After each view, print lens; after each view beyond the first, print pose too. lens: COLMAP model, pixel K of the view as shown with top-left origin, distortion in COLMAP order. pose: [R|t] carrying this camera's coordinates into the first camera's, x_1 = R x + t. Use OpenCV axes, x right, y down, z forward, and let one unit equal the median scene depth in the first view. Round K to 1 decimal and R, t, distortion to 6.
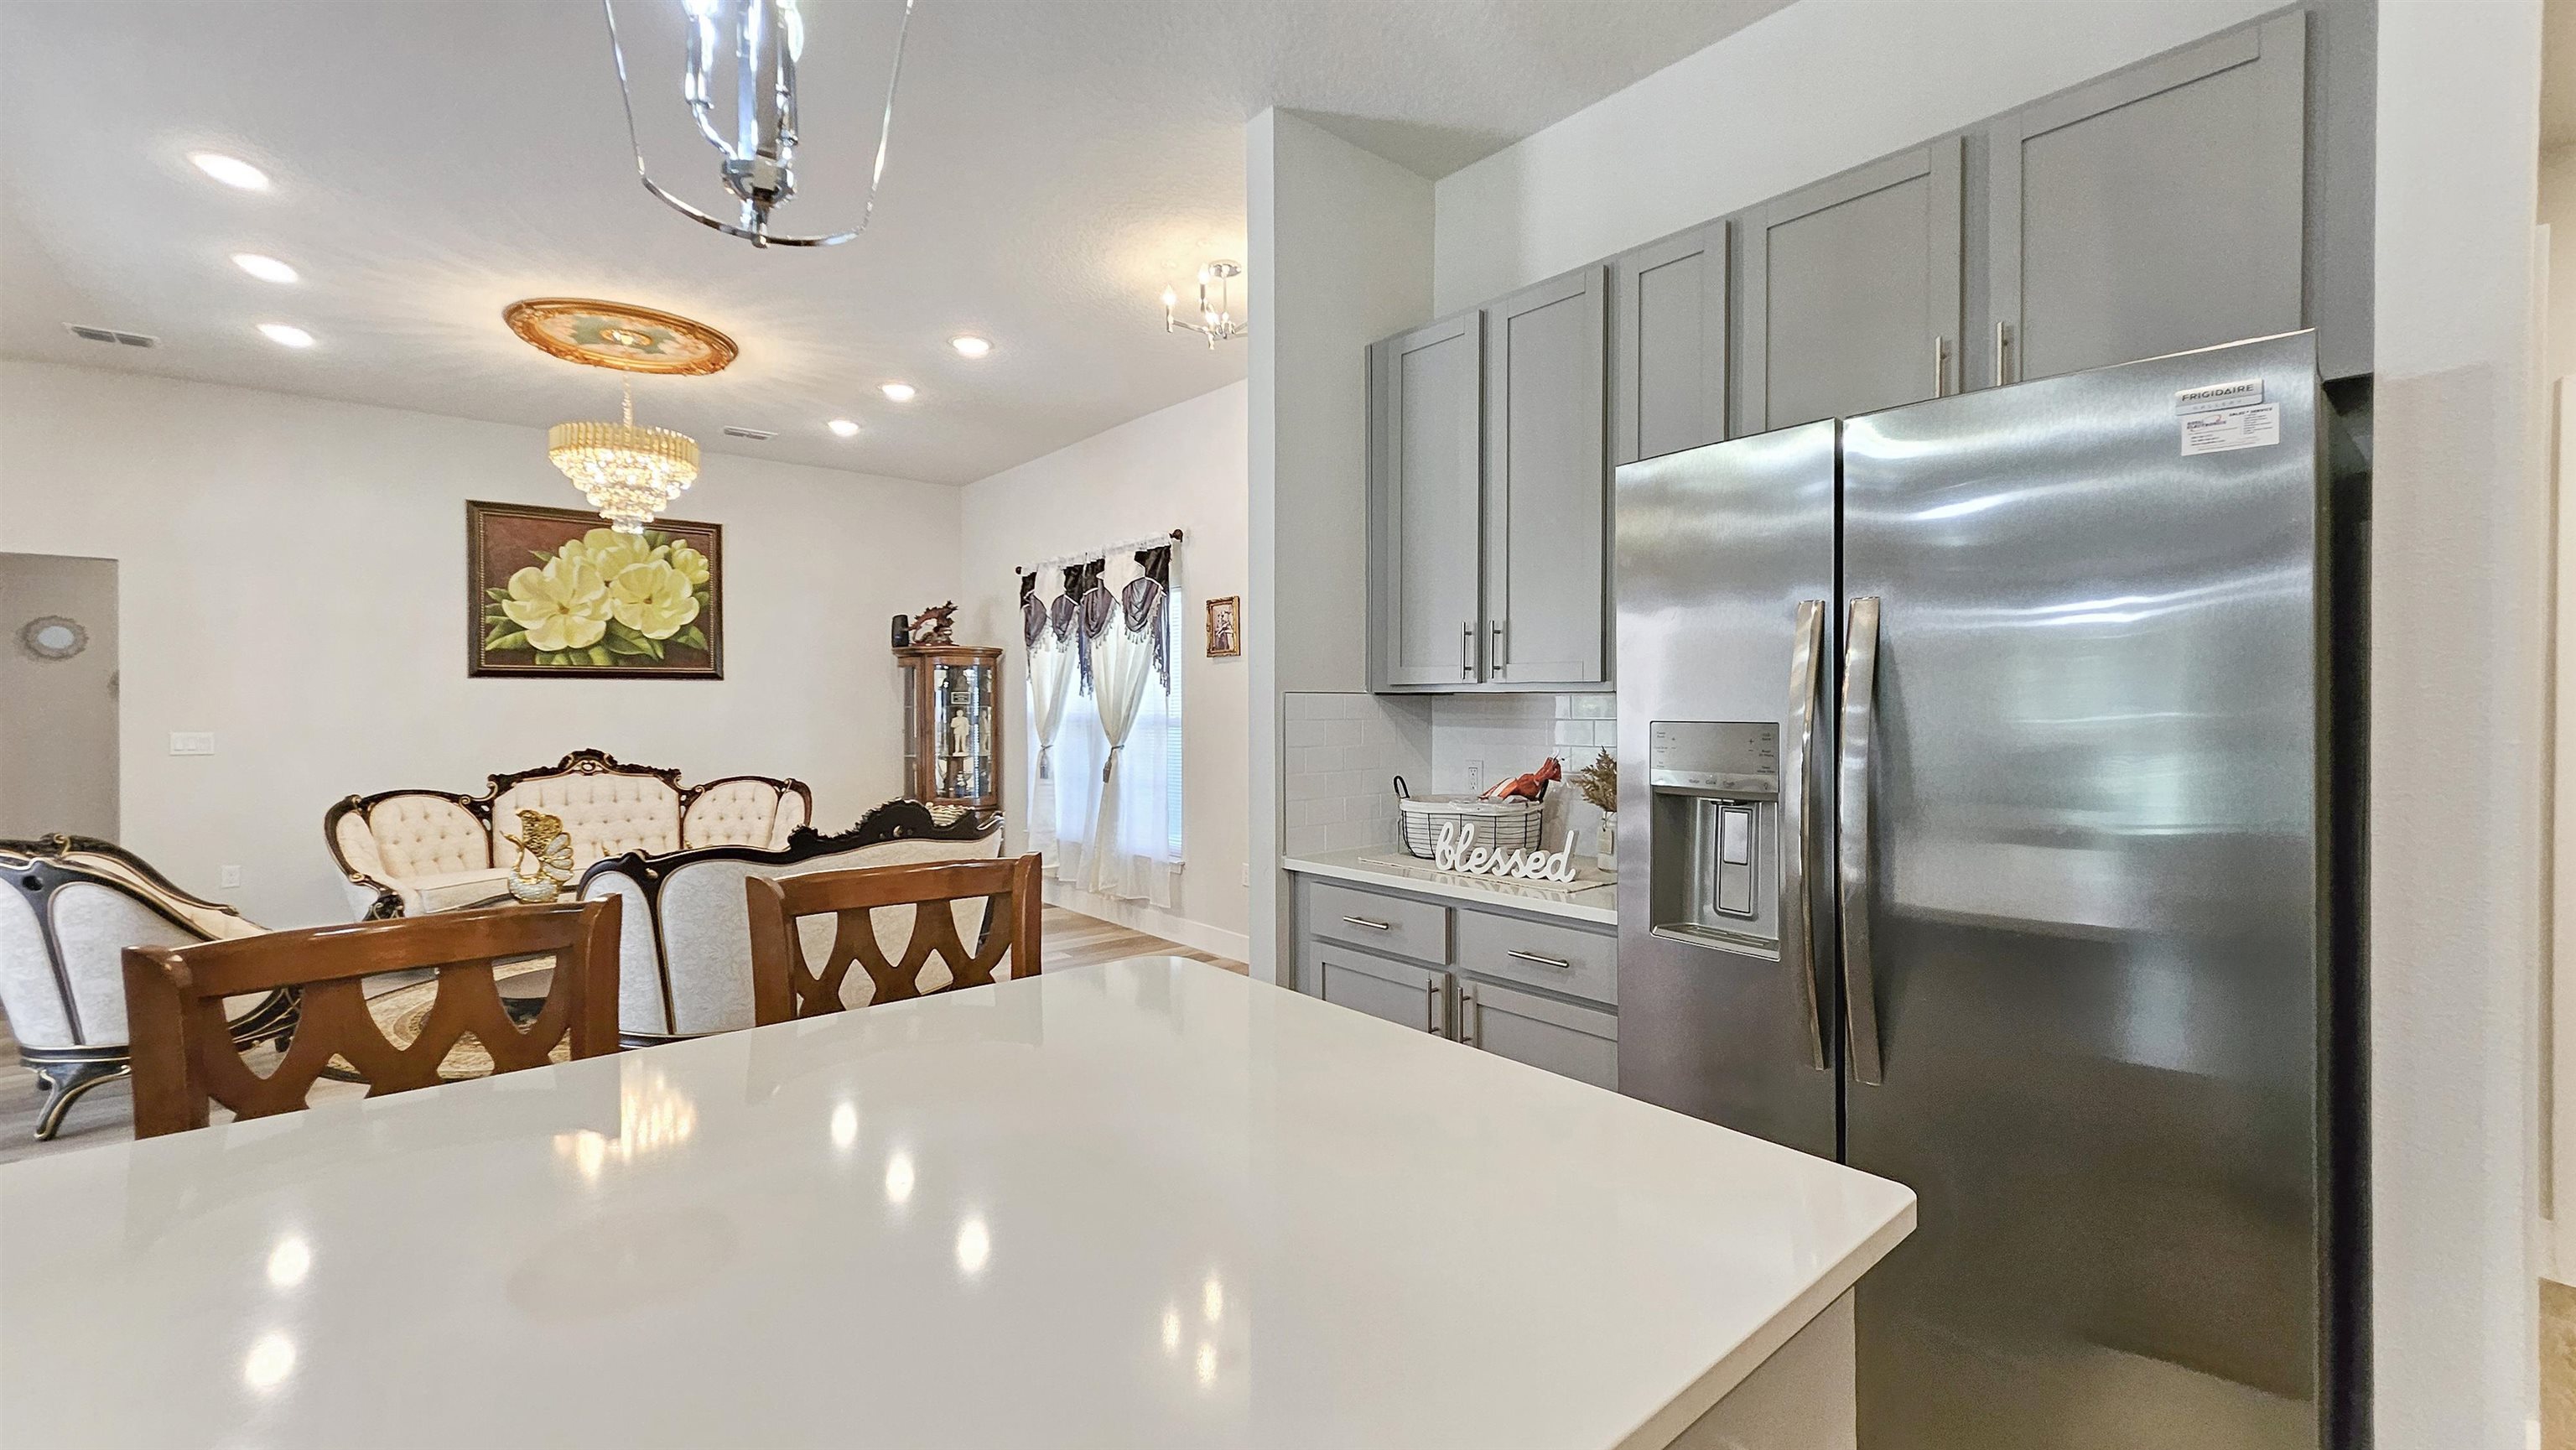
lens RADIAL K [[1044.5, 0, 1282.7], [0, 1044.5, 709.5], [0, 0, 1]] dist [0.009896, -0.007074]
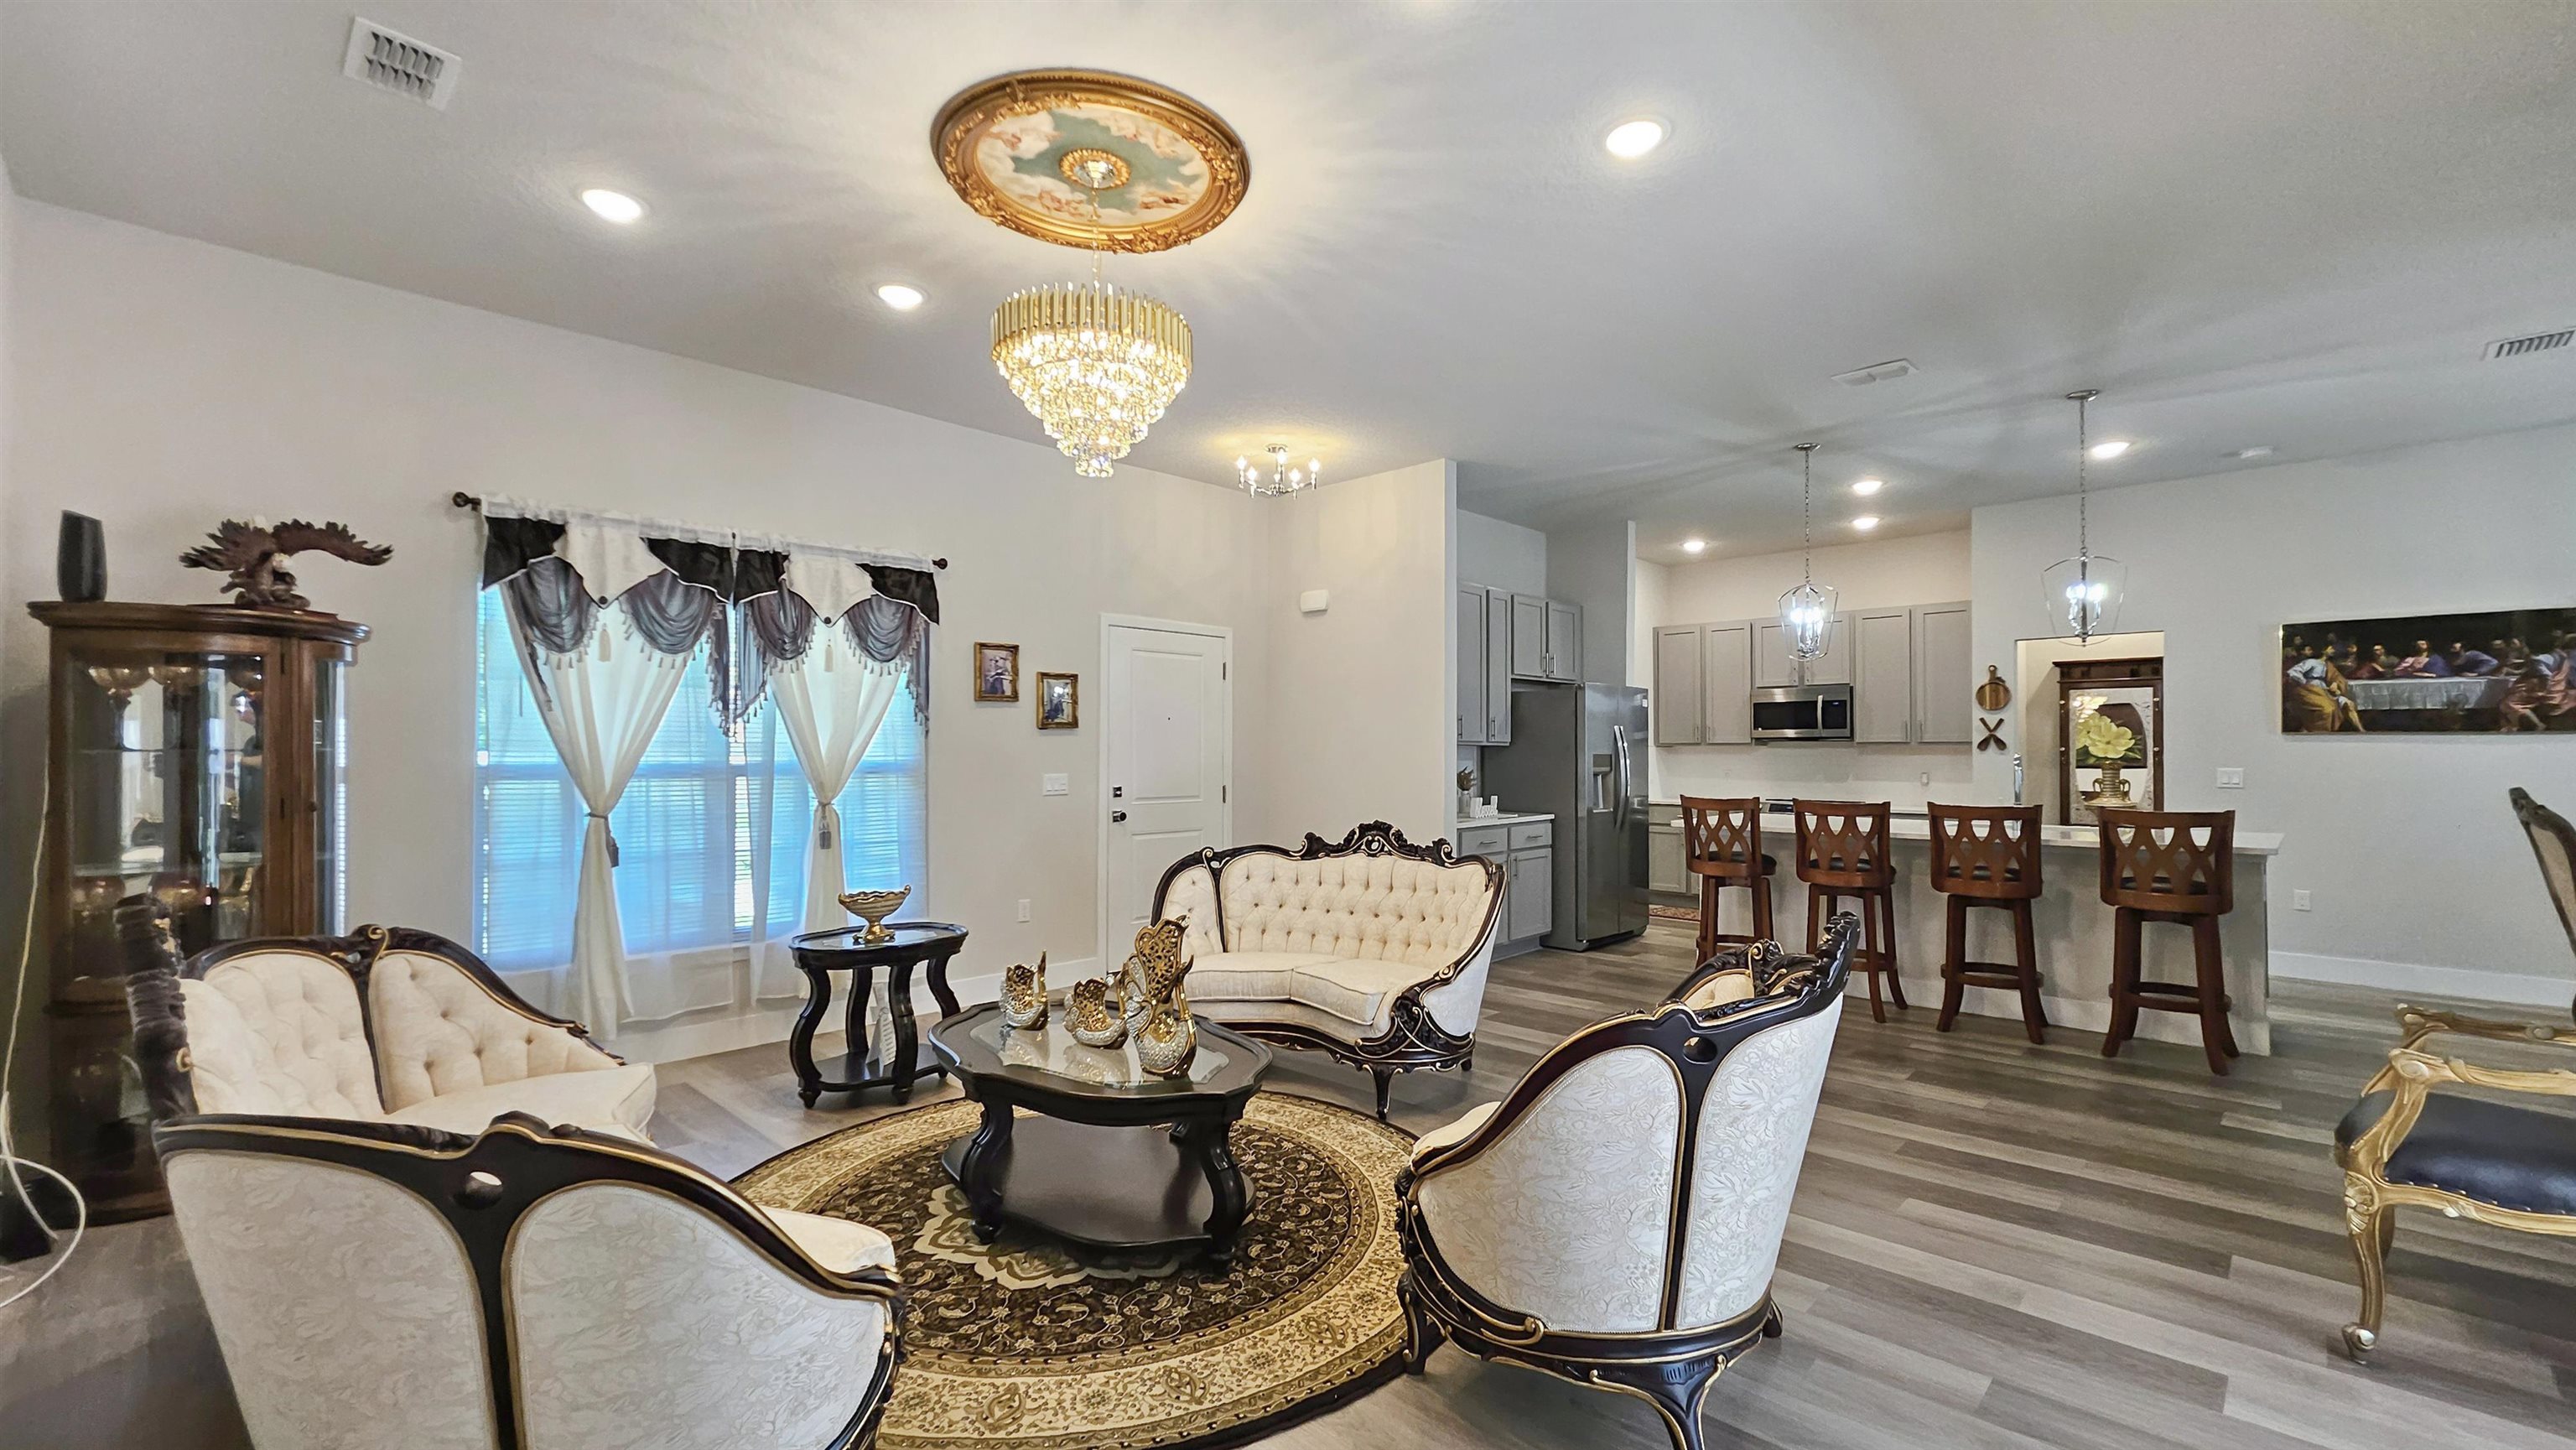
lens RADIAL K [[1065.3, 0, 1297.8], [0, 1065.3, 737.3], [0, 0, 1]] dist [-0.000287, 0.006137]
pose [[-0.101907, 0.015483, 0.994673, -0.978110], [0.004648, 0.999875, -0.015088, 0.000374], [-0.994783, 0.003086, -0.101966, 0.722981]]
